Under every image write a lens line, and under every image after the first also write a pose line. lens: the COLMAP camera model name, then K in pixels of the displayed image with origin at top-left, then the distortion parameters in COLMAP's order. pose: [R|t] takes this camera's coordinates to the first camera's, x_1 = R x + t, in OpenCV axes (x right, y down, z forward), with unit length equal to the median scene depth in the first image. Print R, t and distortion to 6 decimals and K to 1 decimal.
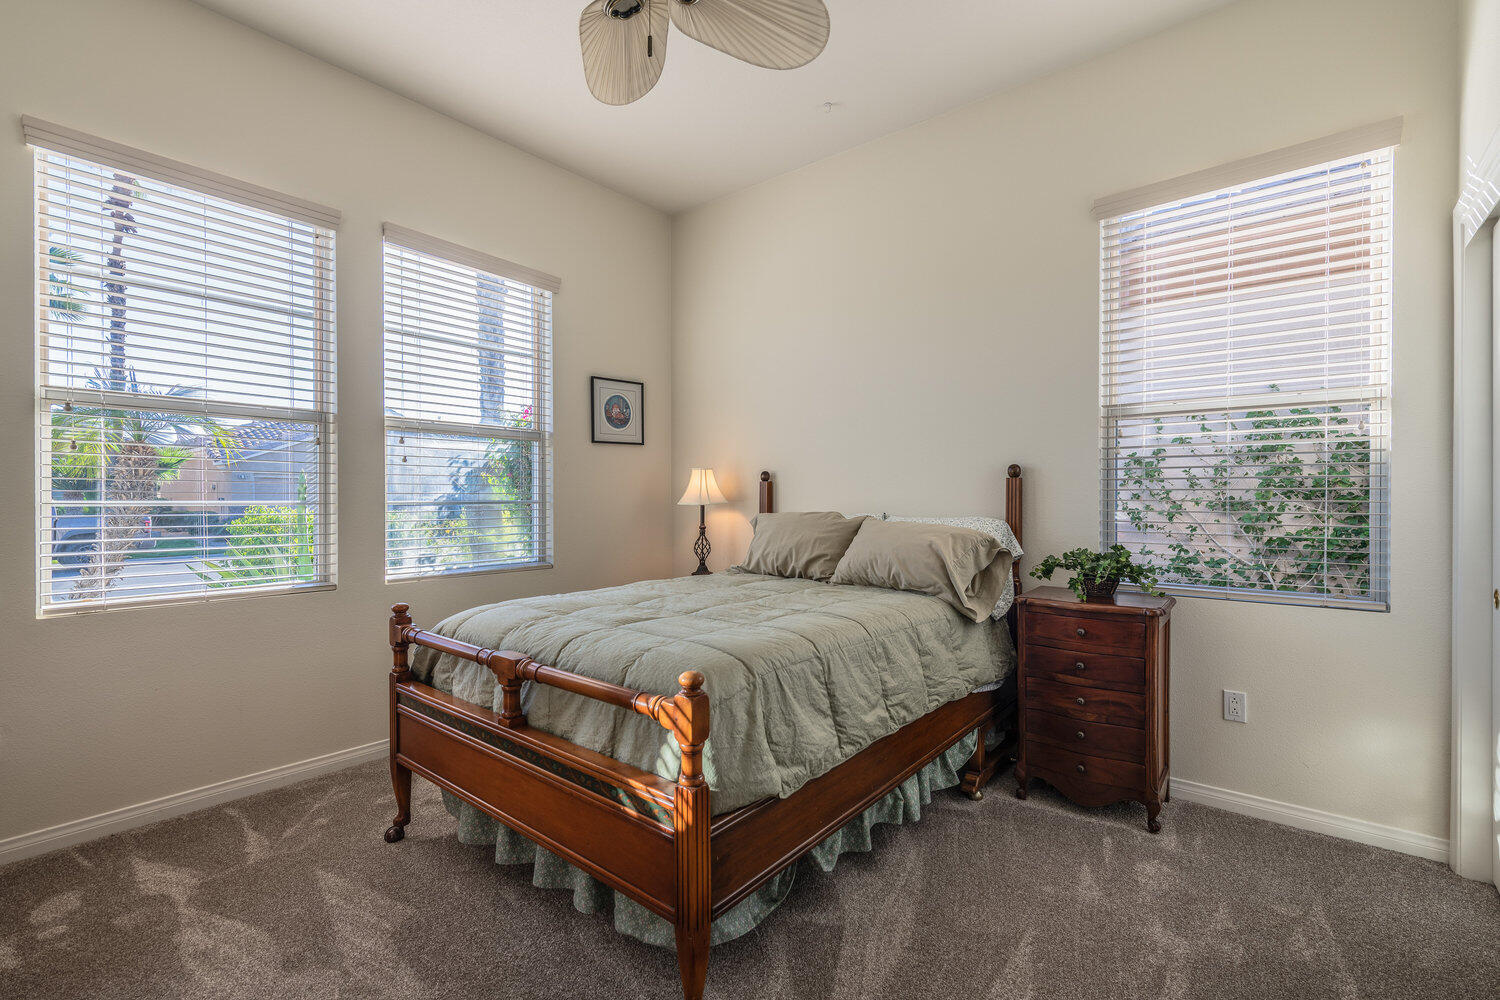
lens RADIAL K [[658.5, 0, 752.2], [0, 658.5, 500.2], [0, 0, 1]] dist [0.014857, -0.004566]
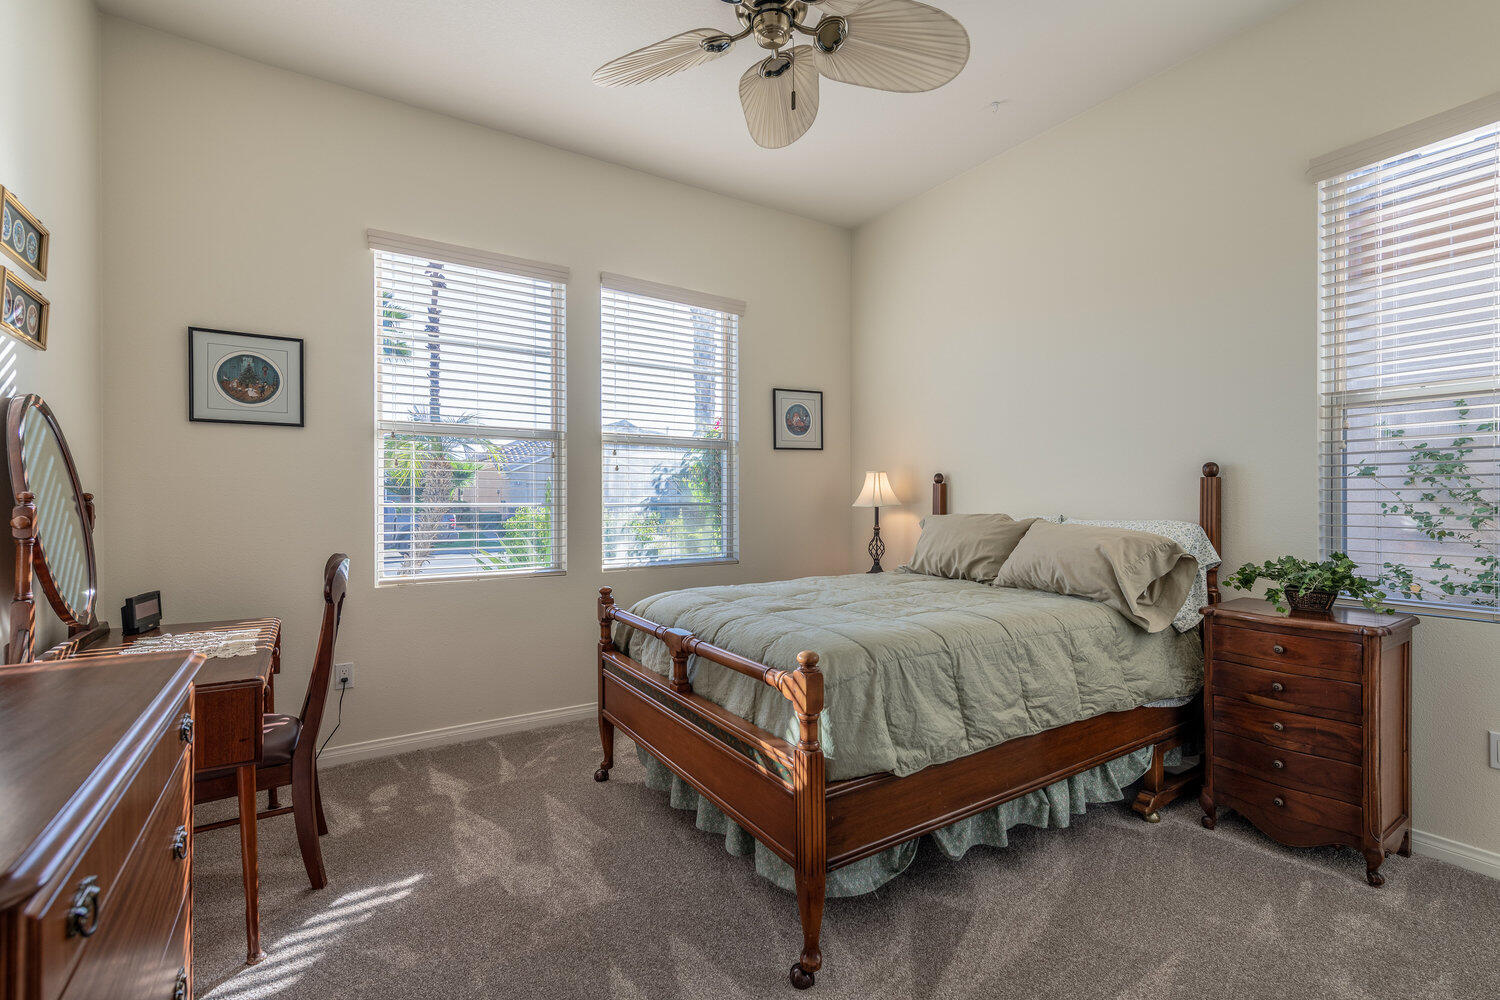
lens RADIAL K [[658.5, 0, 760.0], [0, 658.5, 499.7], [0, 0, 1]] dist [0.014857, -0.004566]
pose [[0.953041, -0.002054, -0.302833, 0.097807], [0.000892, 0.999992, -0.003975, -0.000021], [0.302839, 0.003518, 0.953035, -0.066835]]
